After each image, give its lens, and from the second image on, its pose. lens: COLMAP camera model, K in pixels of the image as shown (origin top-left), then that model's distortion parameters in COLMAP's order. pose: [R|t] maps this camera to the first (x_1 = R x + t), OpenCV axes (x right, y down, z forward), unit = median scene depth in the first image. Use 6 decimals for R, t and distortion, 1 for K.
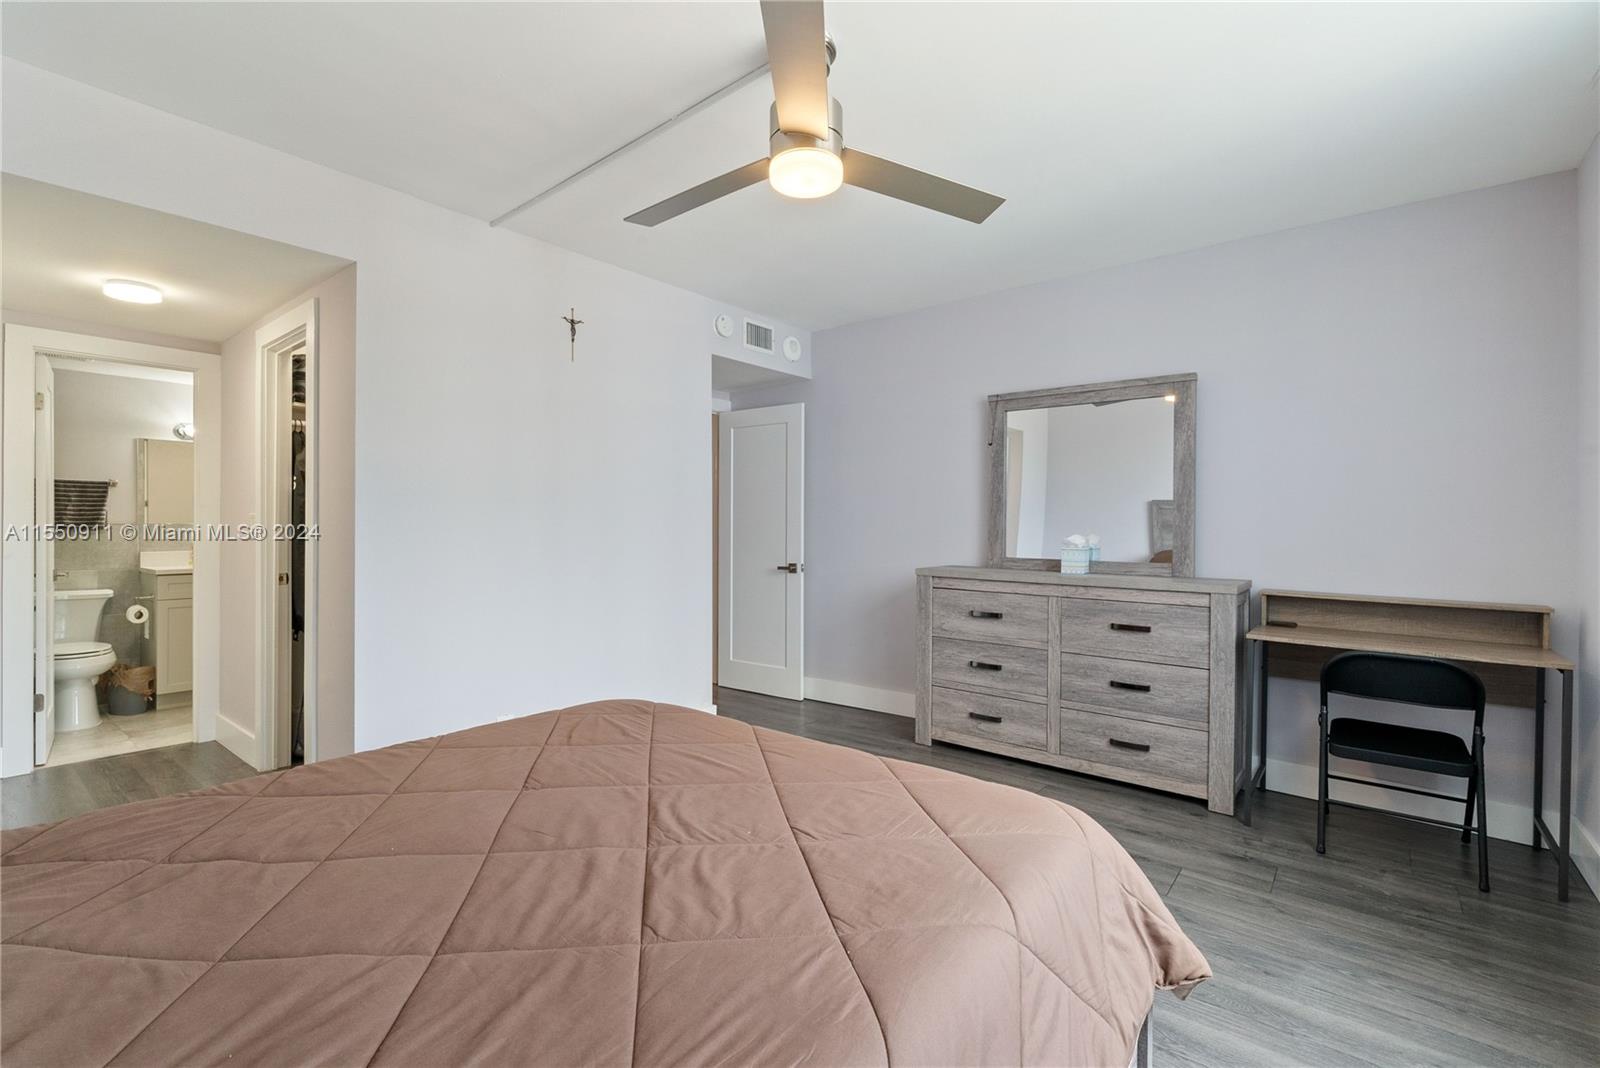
lens RADIAL K [[702.5, 0, 797.1], [0, 702.5, 527.2], [0, 0, 1]] dist [-0.000703, -0.001315]
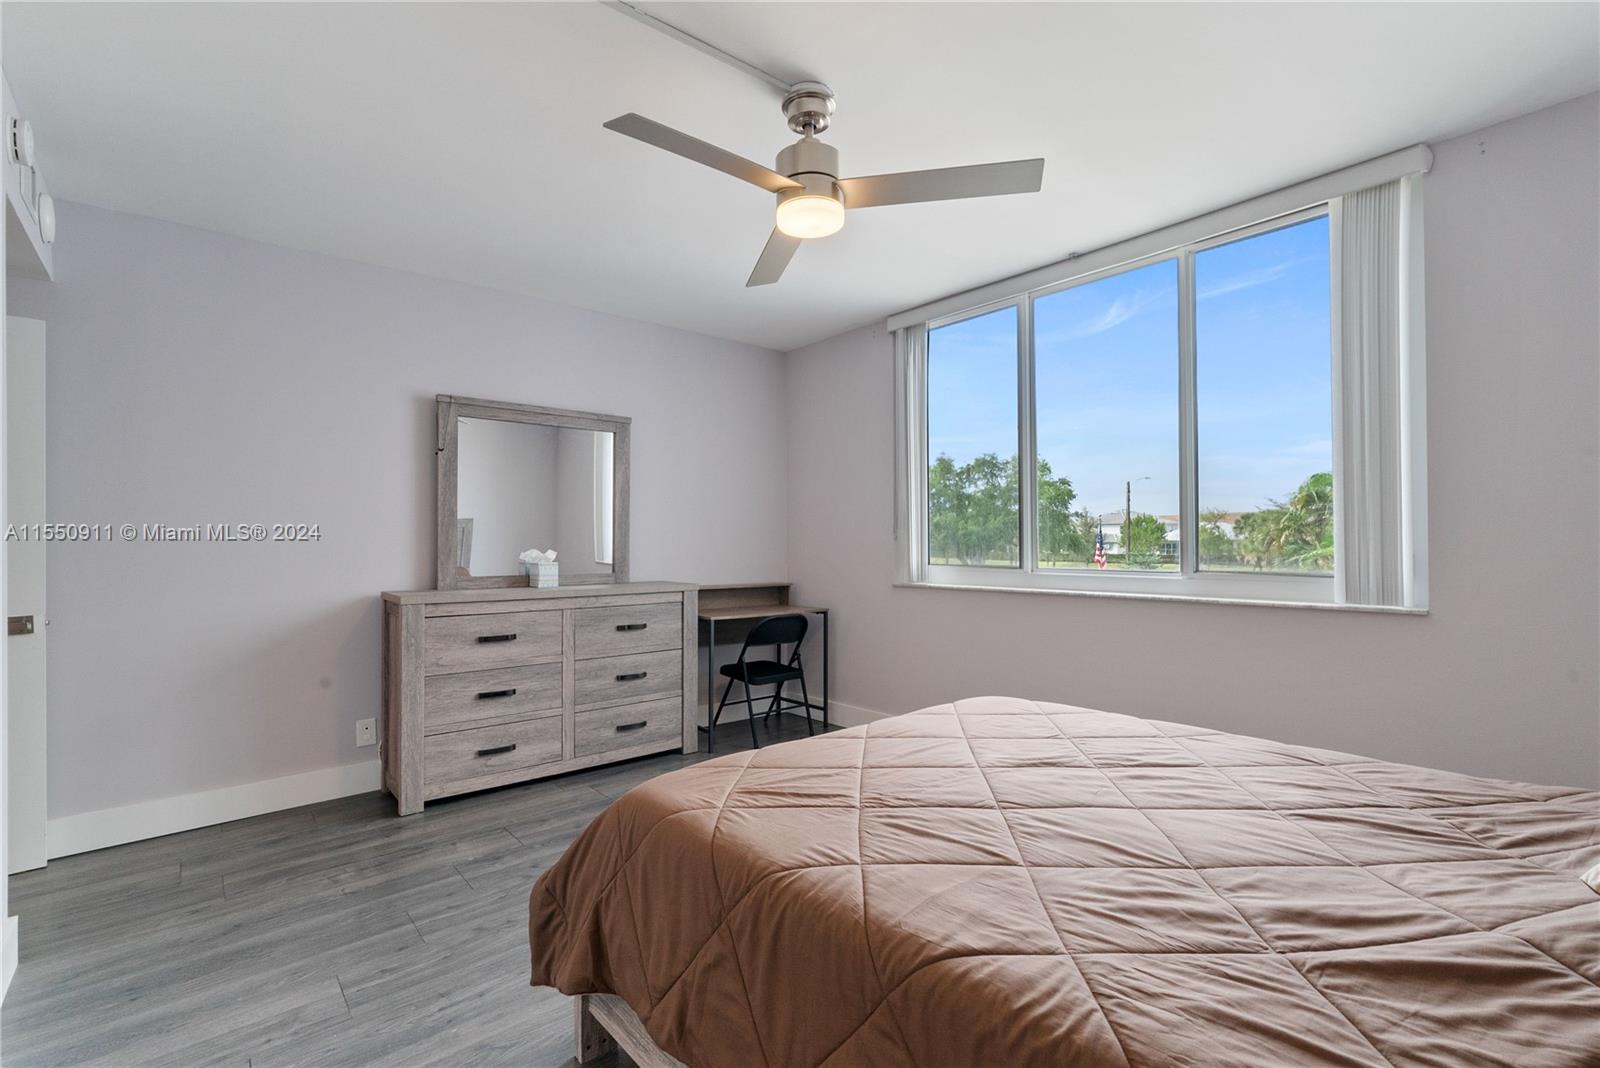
lens RADIAL K [[702.5, 0, 797.5], [0, 702.5, 537.0], [0, 0, 1]] dist [-0.000703, -0.001315]
pose [[0.203429, -0.001997, 0.979088, -0.577438], [0.007333, 0.999973, 0.000516, -0.006543], [-0.979062, 0.007075, 0.203438, 0.443756]]
